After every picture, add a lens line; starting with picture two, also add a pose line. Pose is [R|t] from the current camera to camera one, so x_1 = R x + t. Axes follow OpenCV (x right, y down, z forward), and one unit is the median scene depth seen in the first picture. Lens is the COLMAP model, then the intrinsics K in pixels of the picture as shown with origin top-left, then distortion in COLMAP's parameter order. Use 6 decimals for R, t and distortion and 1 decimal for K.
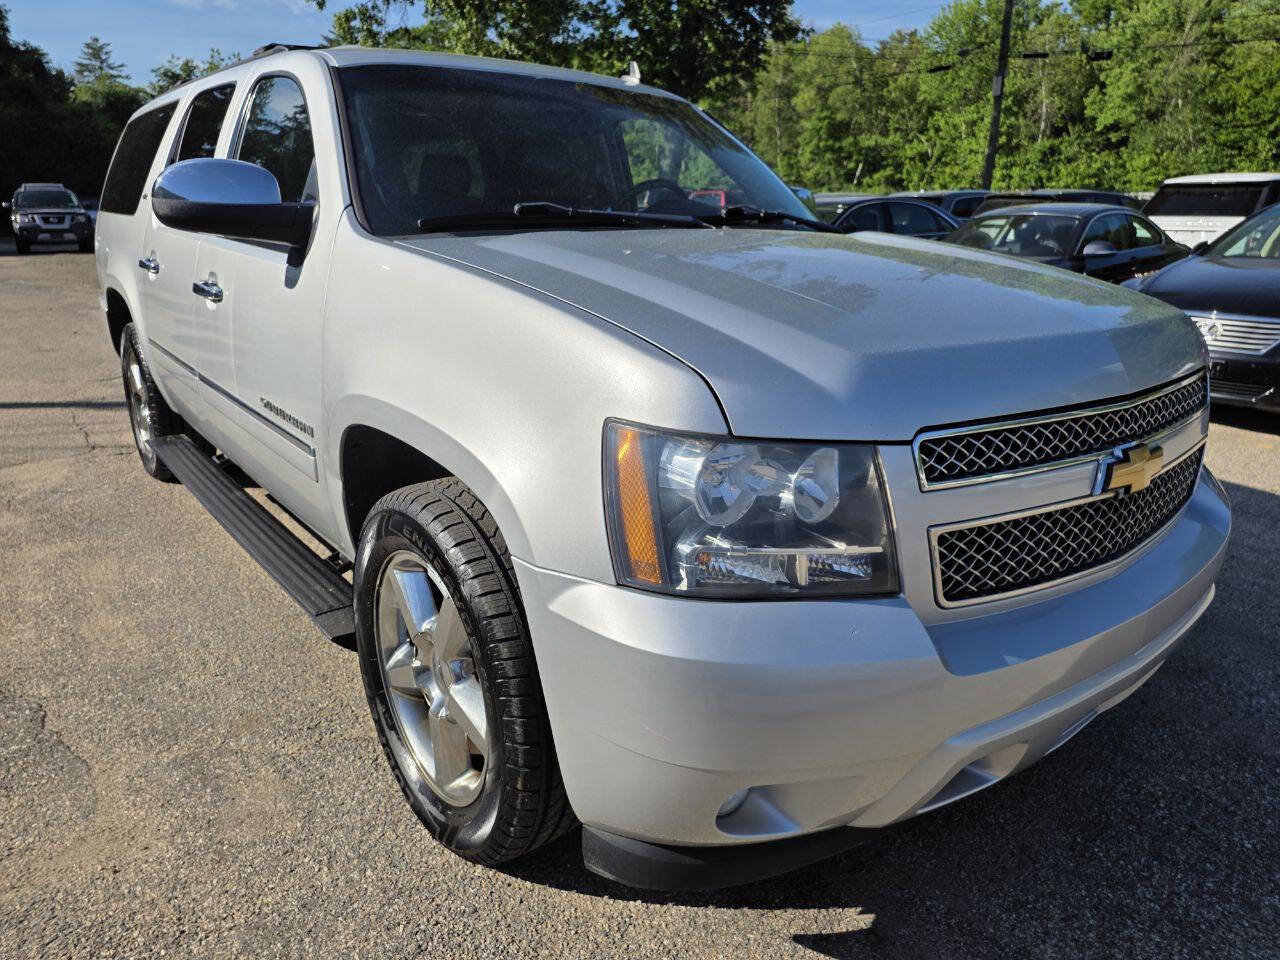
lens RADIAL K [[884.1, 0, 645.1], [0, 884.1, 473.4], [0, 0, 1]] dist [0.021169, -0.004084]
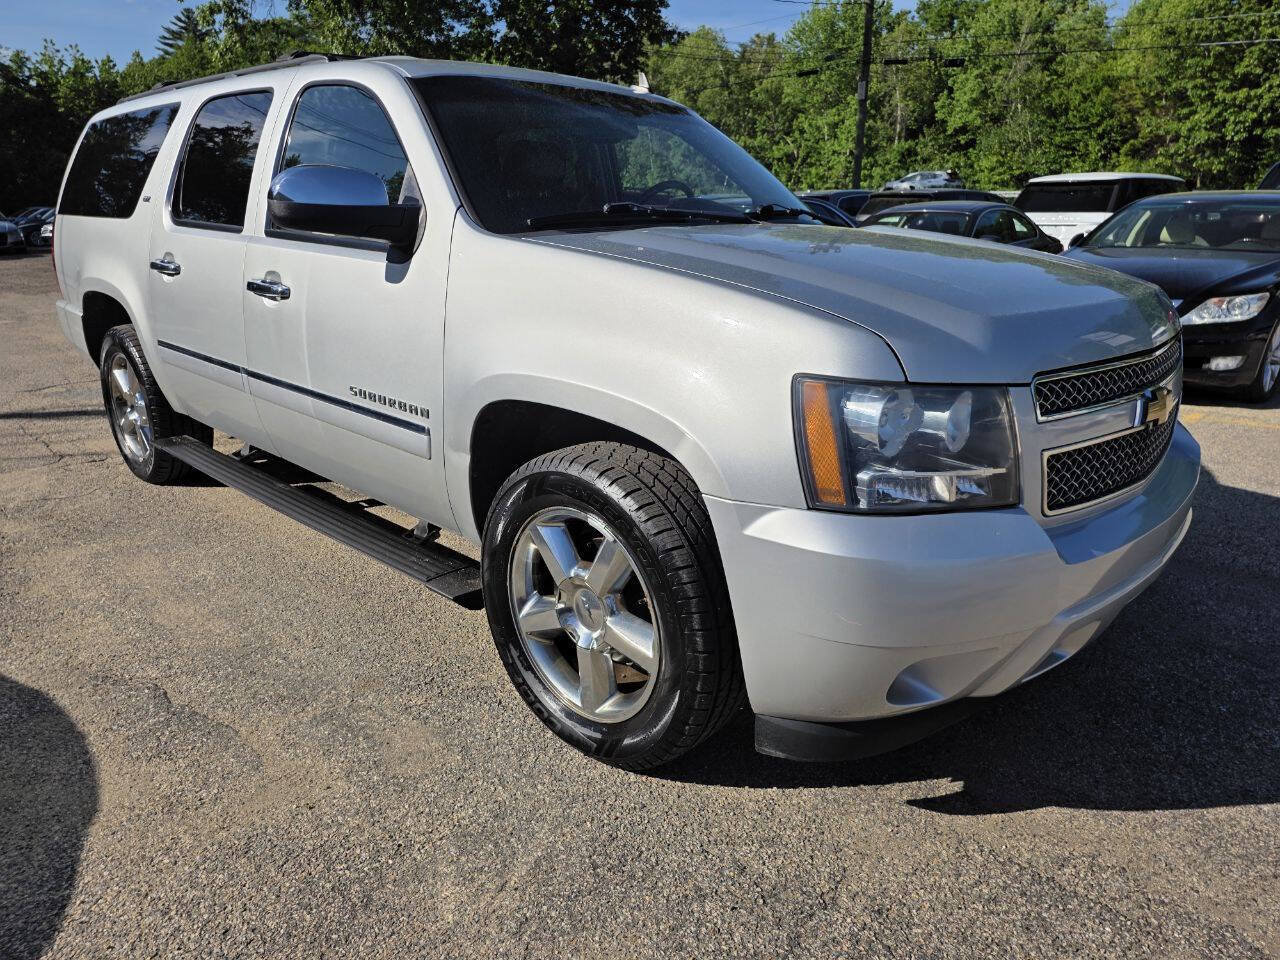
lens RADIAL K [[883.4, 0, 630.4], [0, 883.4, 482.7], [0, 0, 1]] dist [0.053441, -0.039428]
pose [[0.990447, -0.047465, 0.129470, -0.077665], [0.046436, 0.998861, 0.010955, 0.011435], [-0.129842, -0.004839, 0.991523, -0.037044]]
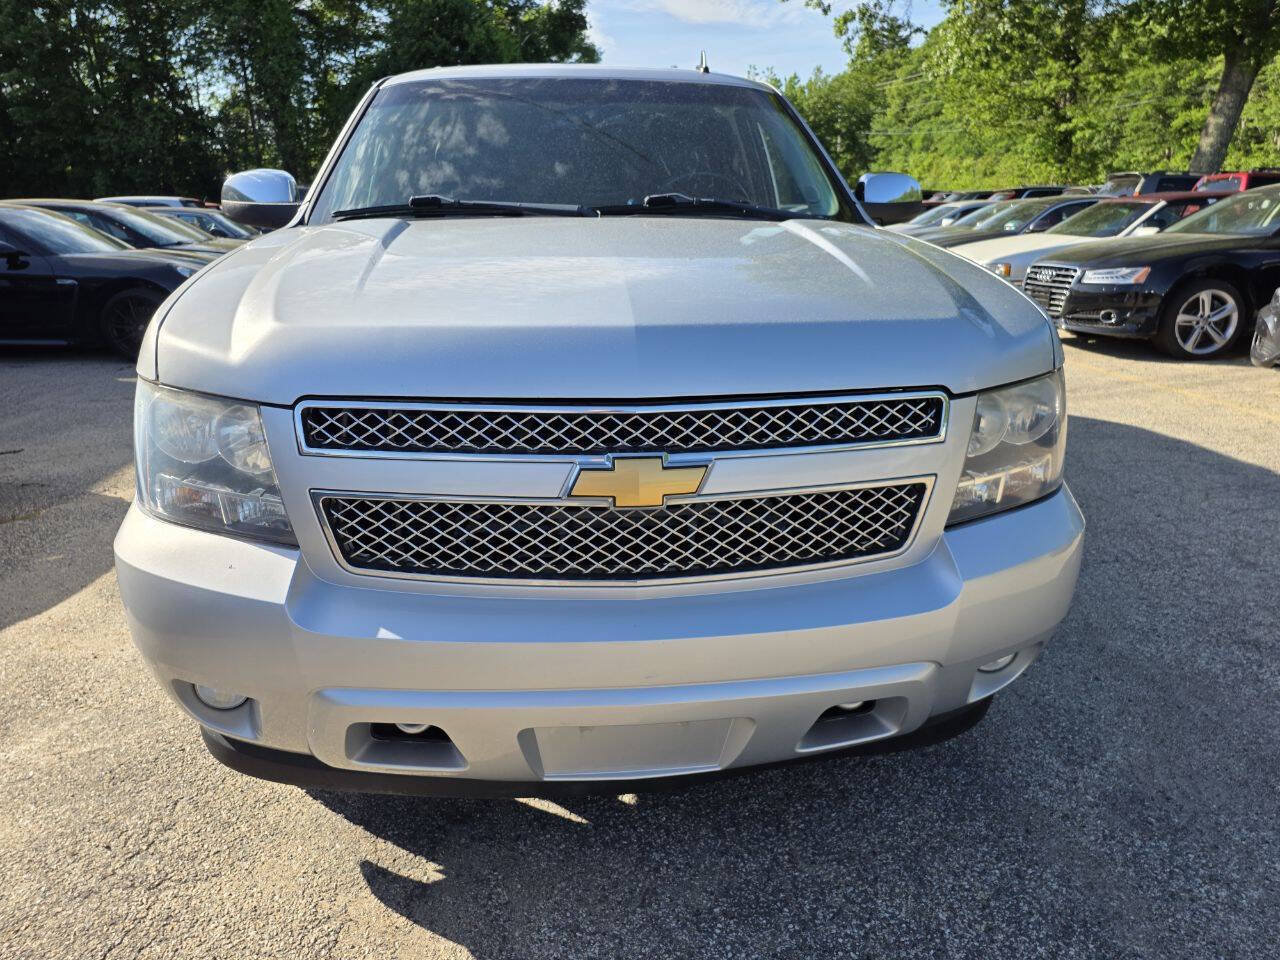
lens RADIAL K [[883.4, 0, 630.4], [0, 883.4, 482.7], [0, 0, 1]] dist [0.053441, -0.039428]
pose [[0.829165, 0.145239, -0.539807, 0.215925], [-0.140535, 0.988803, 0.050178, -0.009746], [0.541051, 0.034256, 0.840292, 0.051910]]
